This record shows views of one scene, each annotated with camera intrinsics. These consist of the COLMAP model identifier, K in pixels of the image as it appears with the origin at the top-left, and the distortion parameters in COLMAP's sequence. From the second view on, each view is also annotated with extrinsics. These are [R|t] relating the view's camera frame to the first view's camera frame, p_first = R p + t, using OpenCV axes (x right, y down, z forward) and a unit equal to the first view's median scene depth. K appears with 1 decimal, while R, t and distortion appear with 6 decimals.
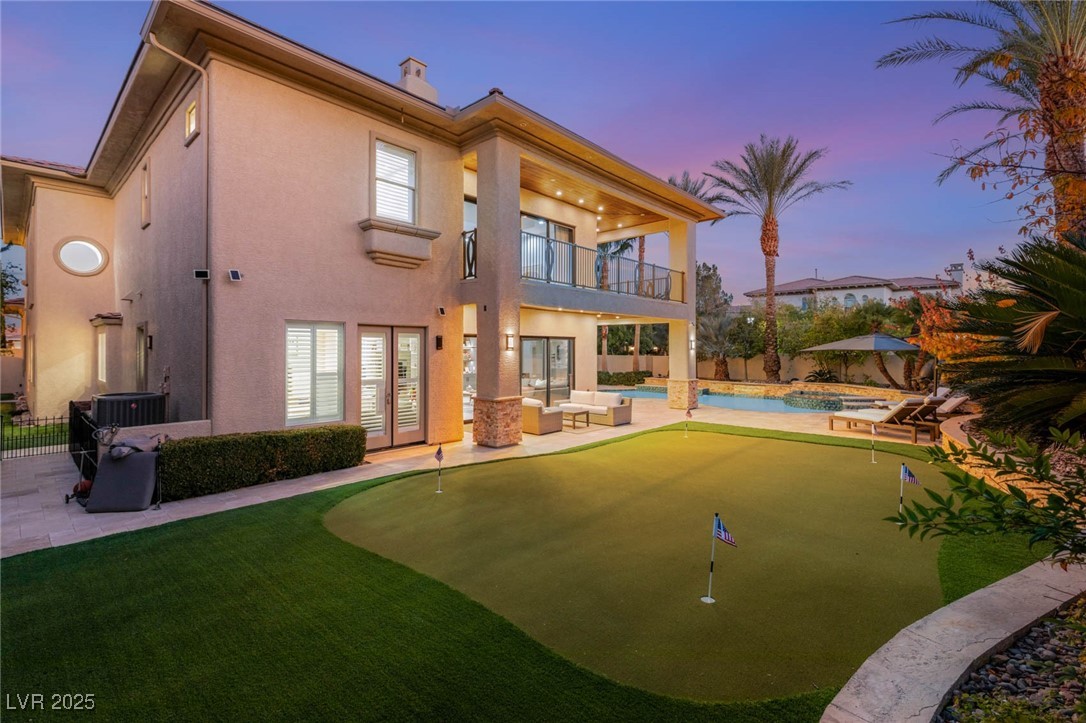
lens RADIAL K [[485.3, 0, 543.1], [0, 485.3, 349.1], [0, 0, 1]] dist [0.008278, 0.000042]
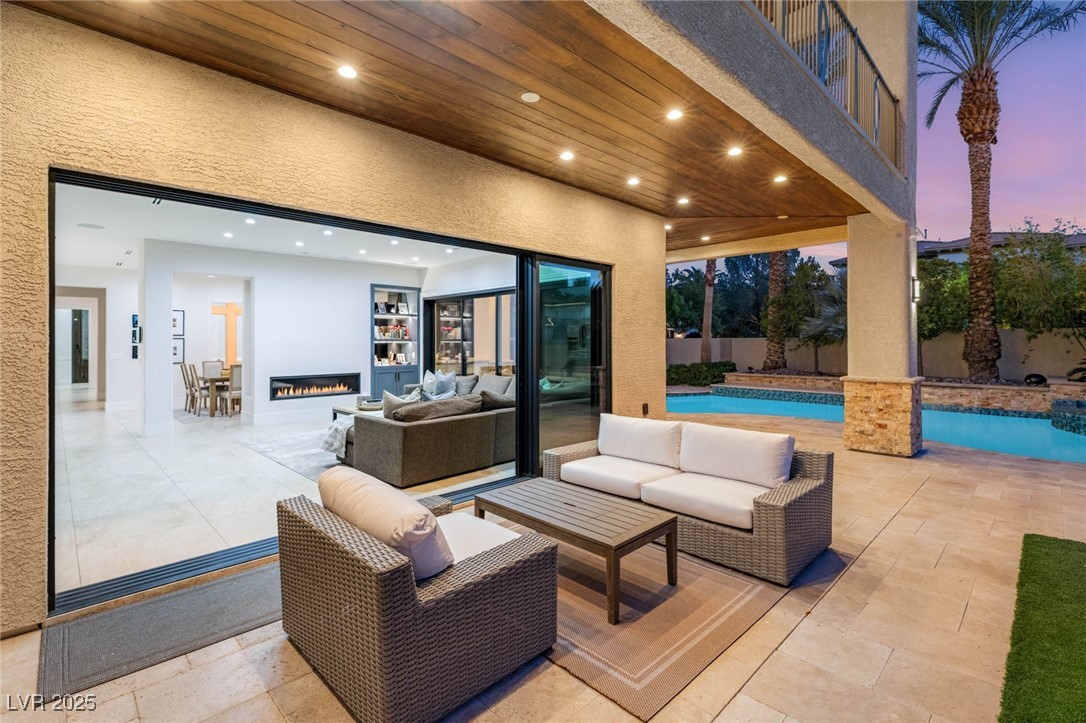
lens RADIAL K [[497.5, 0, 544.9], [0, 497.5, 340.3], [0, 0, 1]] dist [0.000314, -0.000160]
pose [[0.998226, -0.003039, -0.059455, 0.056744], [0.002686, 0.999978, -0.006004, 0.053765], [0.059472, 0.005834, 0.998213, 0.929195]]
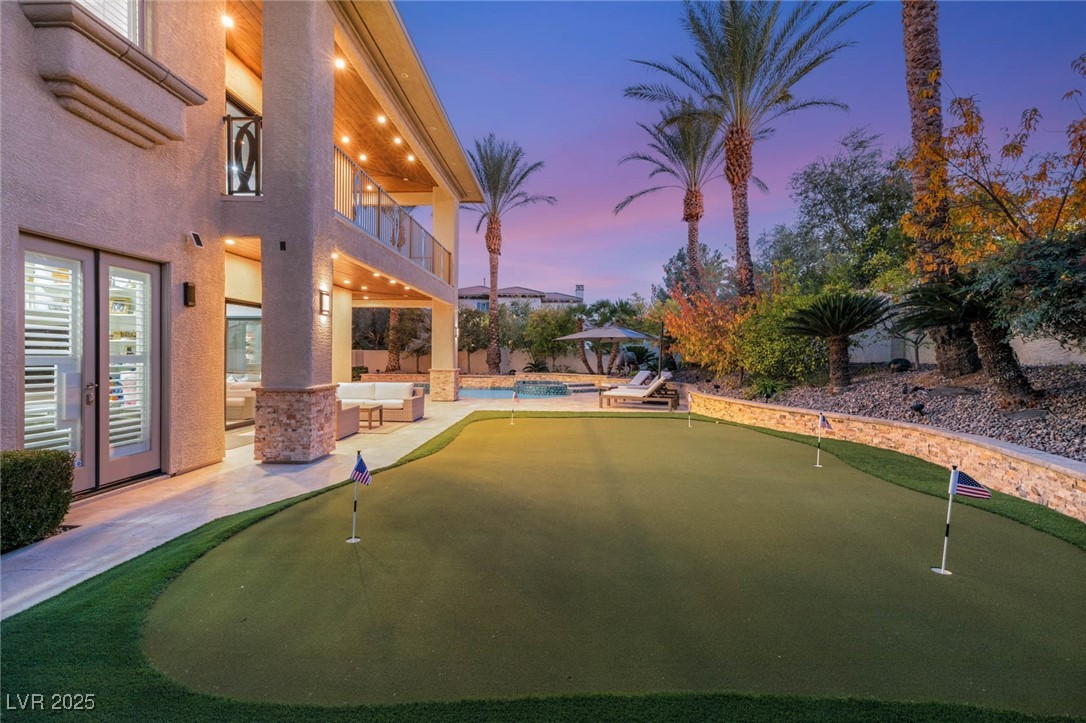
lens RADIAL K [[480.5, 0, 543.0], [0, 480.5, 361.5], [0, 0, 1]] dist [0.005665, -0.000054]
pose [[0.765119, -0.003615, 0.643879, -0.256294], [-0.007160, 0.999875, 0.014122, 0.053453], [-0.643849, -0.015415, 0.764997, 0.290960]]
